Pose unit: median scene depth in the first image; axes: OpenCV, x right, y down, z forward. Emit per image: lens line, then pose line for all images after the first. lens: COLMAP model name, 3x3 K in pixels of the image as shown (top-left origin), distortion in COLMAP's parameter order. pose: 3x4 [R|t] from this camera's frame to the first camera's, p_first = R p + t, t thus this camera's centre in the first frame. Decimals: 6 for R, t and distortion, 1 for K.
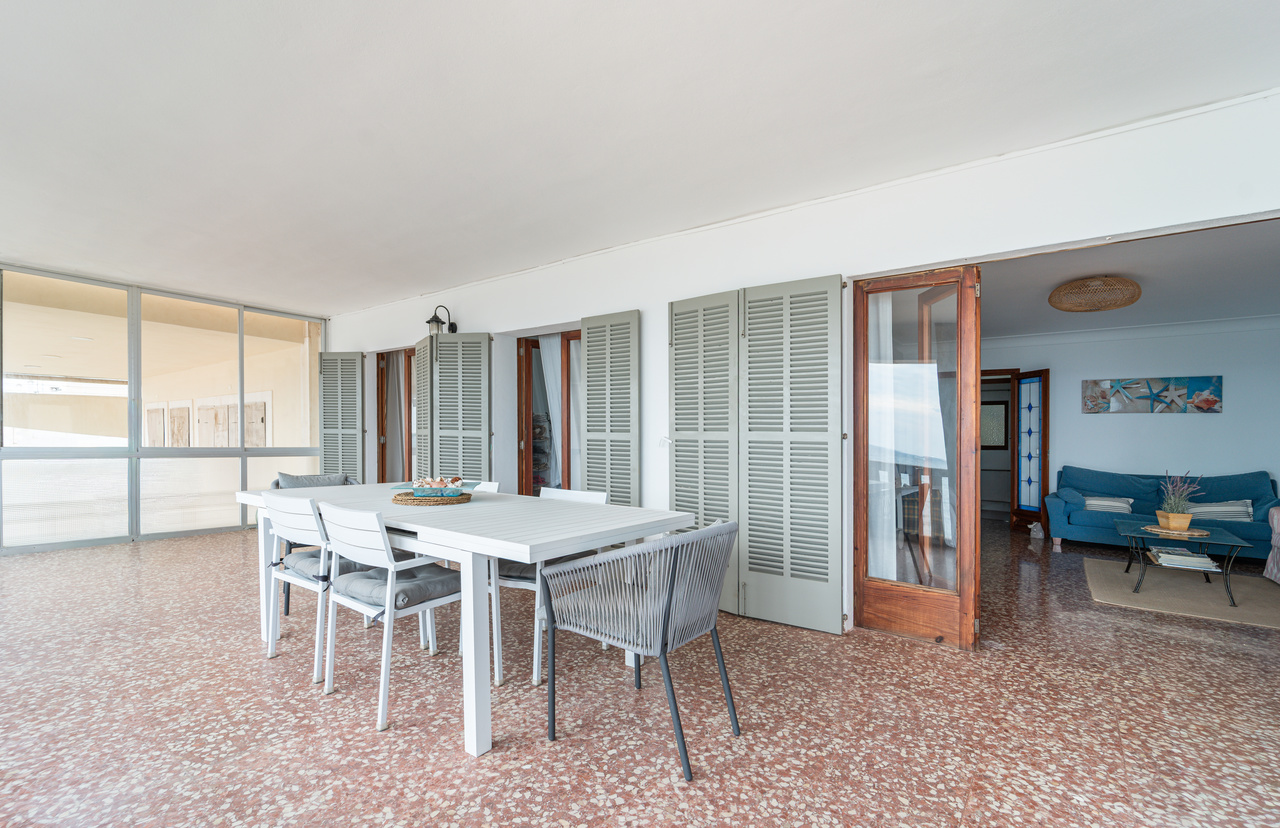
lens RADIAL K [[564.9, 0, 650.1], [0, 564.9, 462.8], [0, 0, 1]] dist [0.000363, -0.000412]
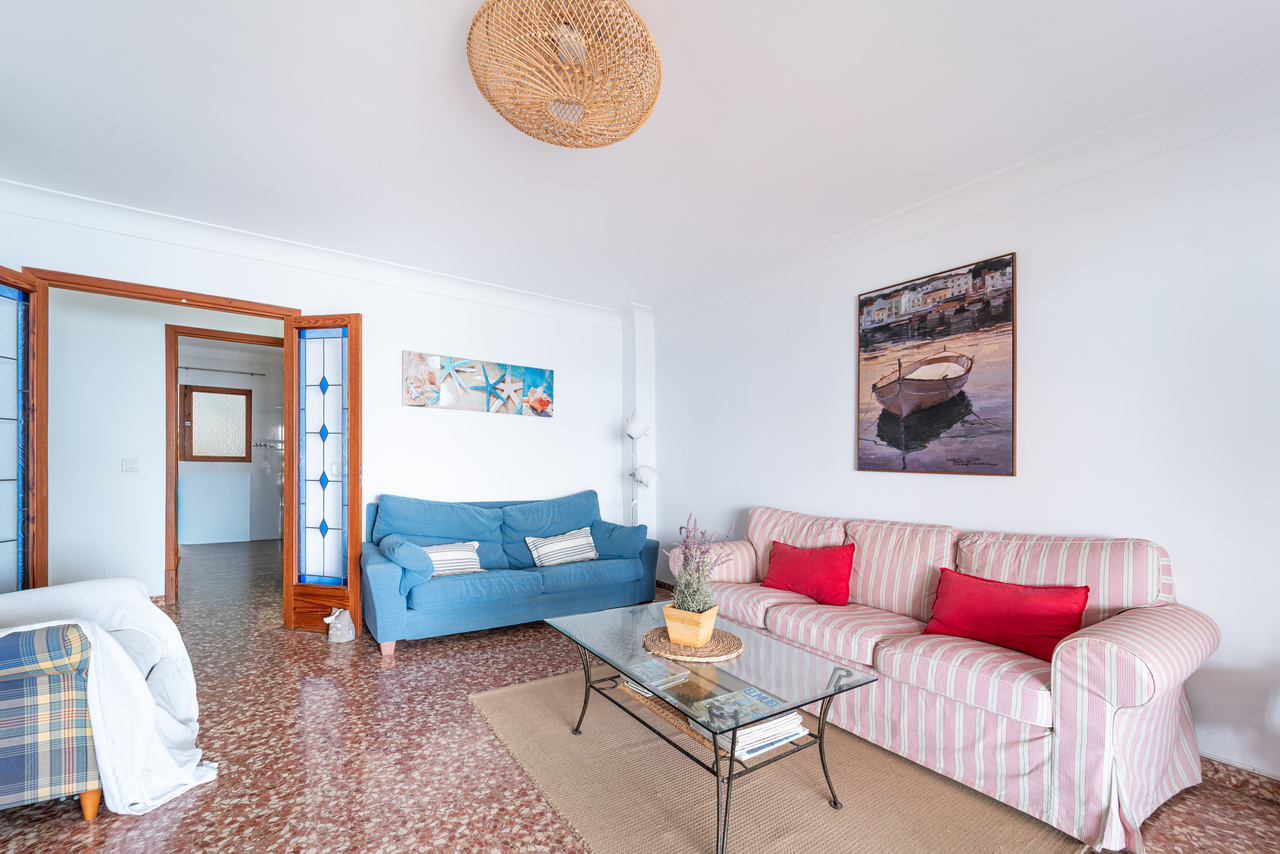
lens RADIAL K [[528.3, 0, 623.0], [0, 528.3, 449.2], [0, 0, 1]] dist [0.001891, -0.001452]
pose [[0.355746, 0.015276, 0.934458, 0.343637], [0.024346, 0.999376, -0.025606, -0.021983], [-0.934266, 0.031859, 0.355152, 0.618110]]
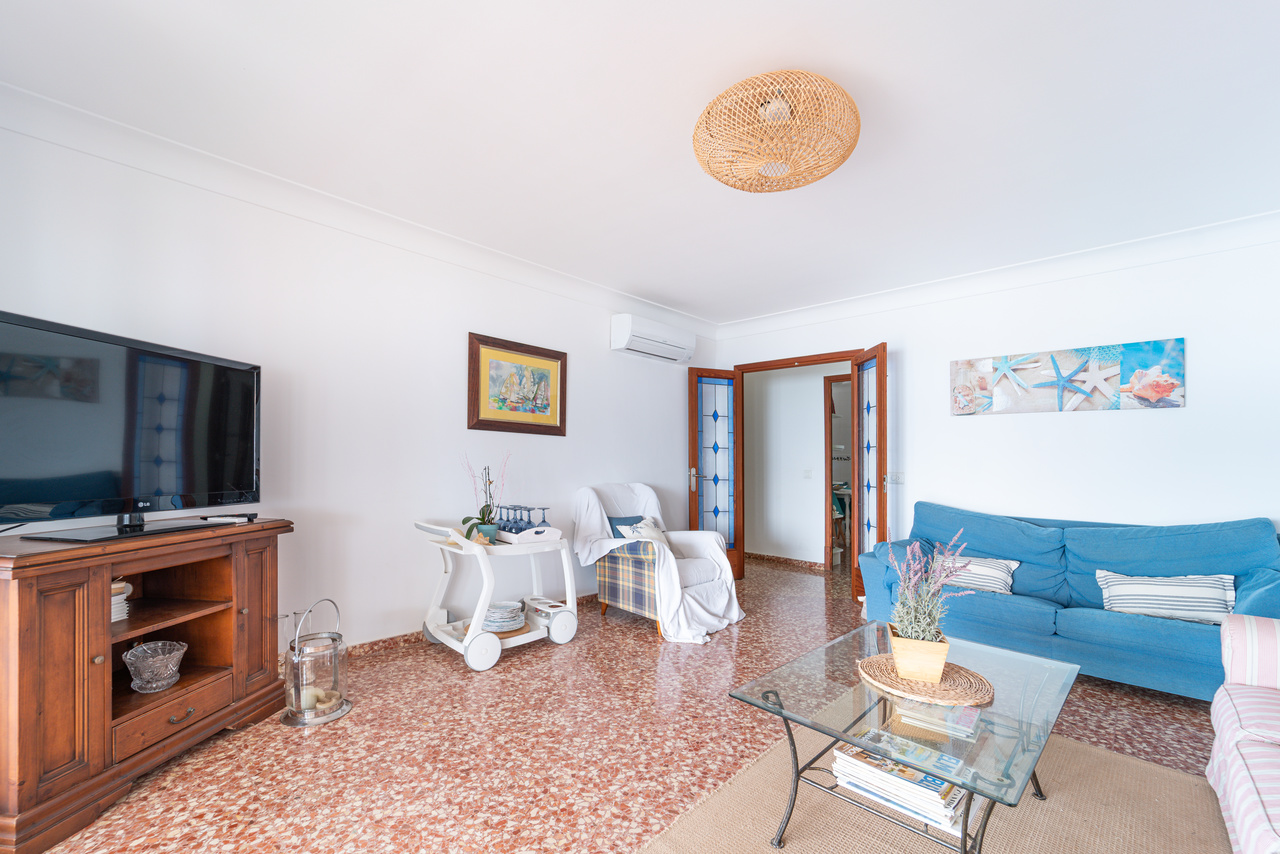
lens RADIAL K [[528.3, 0, 651.4], [0, 528.3, 484.8], [0, 0, 1]] dist [0.001891, -0.001452]
pose [[0.991670, 0.007237, -0.128598, 0.549295], [-0.008041, 0.999951, -0.005728, -0.007764], [0.128551, 0.006714, 0.991680, 0.419249]]
